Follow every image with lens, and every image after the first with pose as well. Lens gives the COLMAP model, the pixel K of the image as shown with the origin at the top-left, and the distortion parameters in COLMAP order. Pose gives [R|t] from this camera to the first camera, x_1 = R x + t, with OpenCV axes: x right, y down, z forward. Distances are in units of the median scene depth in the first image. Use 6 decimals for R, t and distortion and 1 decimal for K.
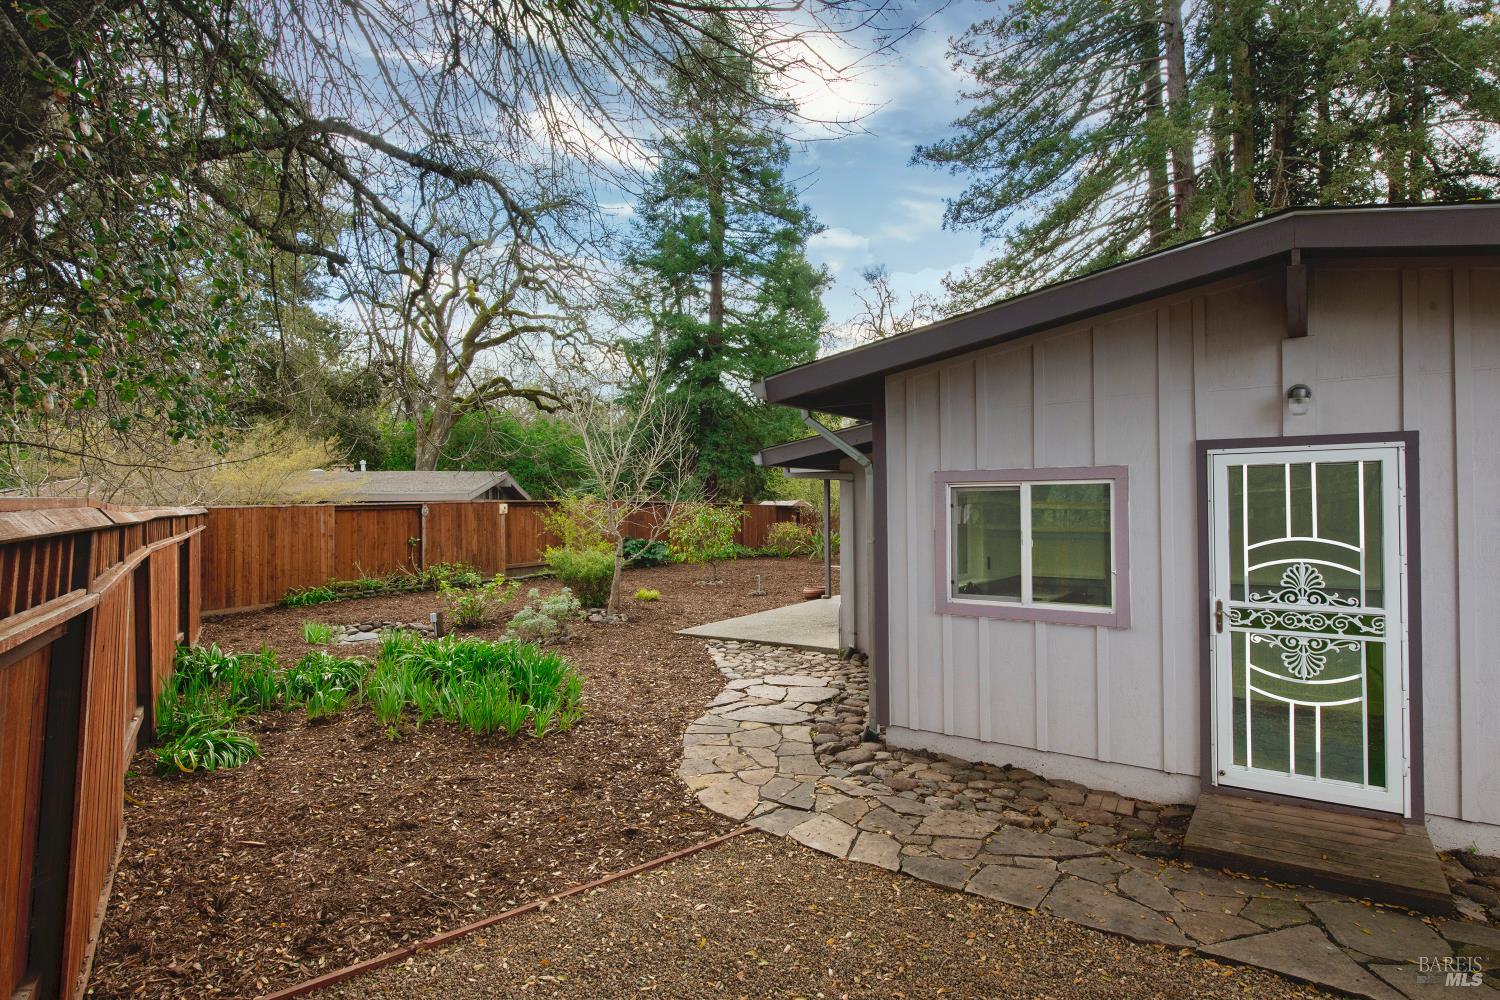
lens RADIAL K [[767.5, 0, 750.0], [0, 767.5, 500.0], [0, 0, 1]] dist [-0.009109, -0.001688]
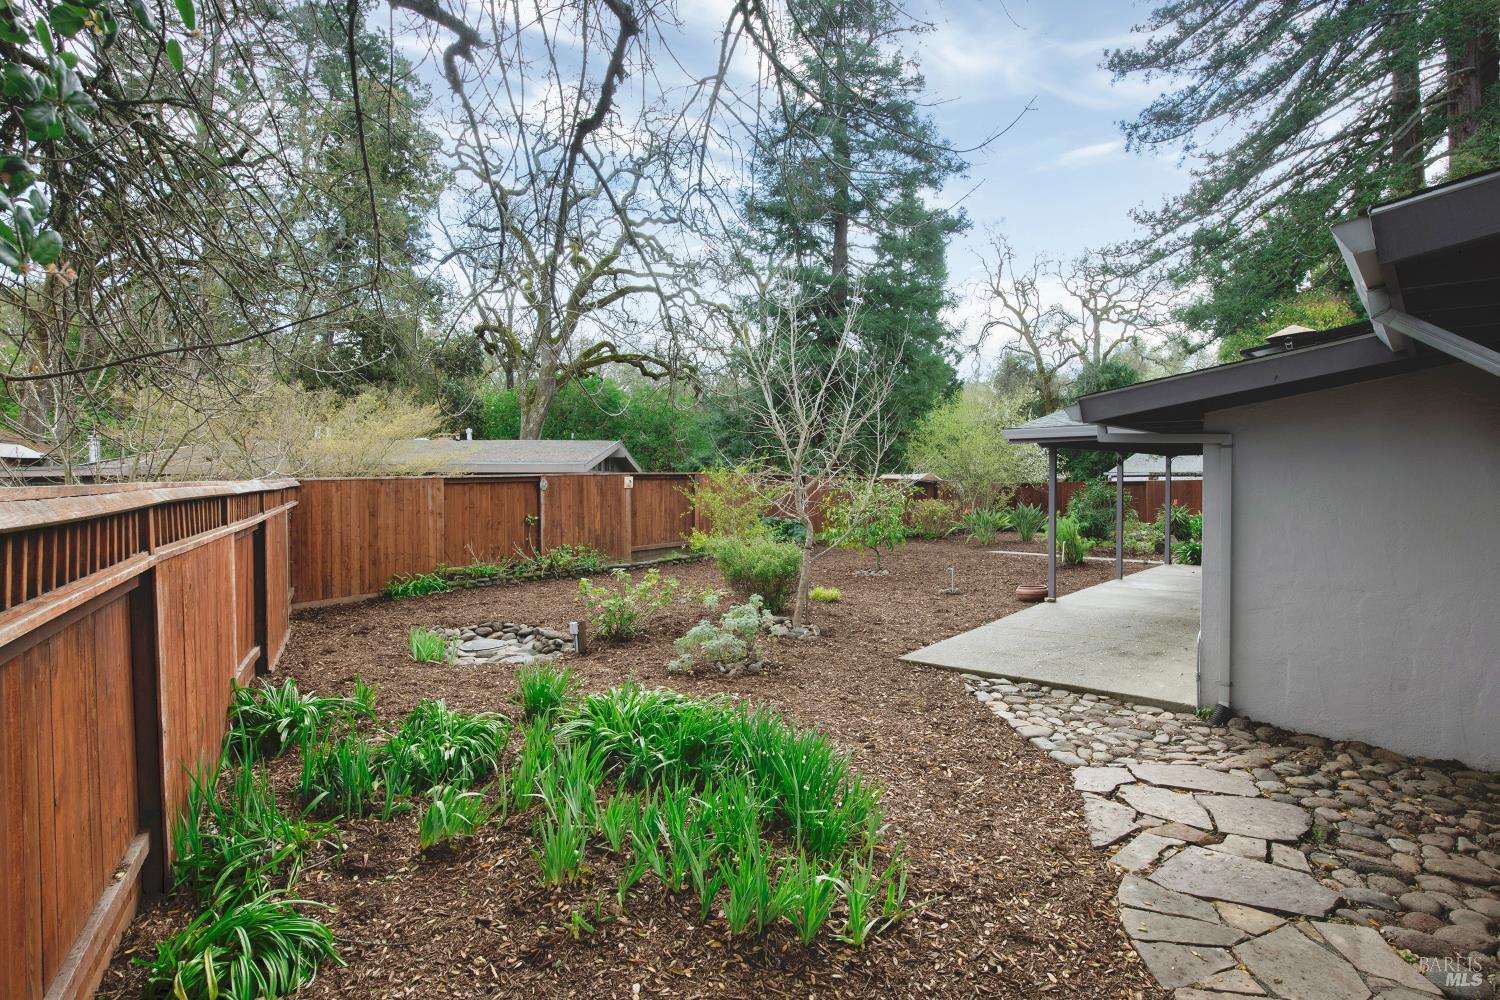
lens RADIAL K [[767.5, 0, 750.0], [0, 767.5, 500.0], [0, 0, 1]] dist [-0.009109, -0.001688]
pose [[0.994051, 0.009398, -0.108507, -0.063506], [-0.005535, 0.999342, 0.035848, -0.000253], [0.108773, -0.035035, 0.993449, 0.108312]]
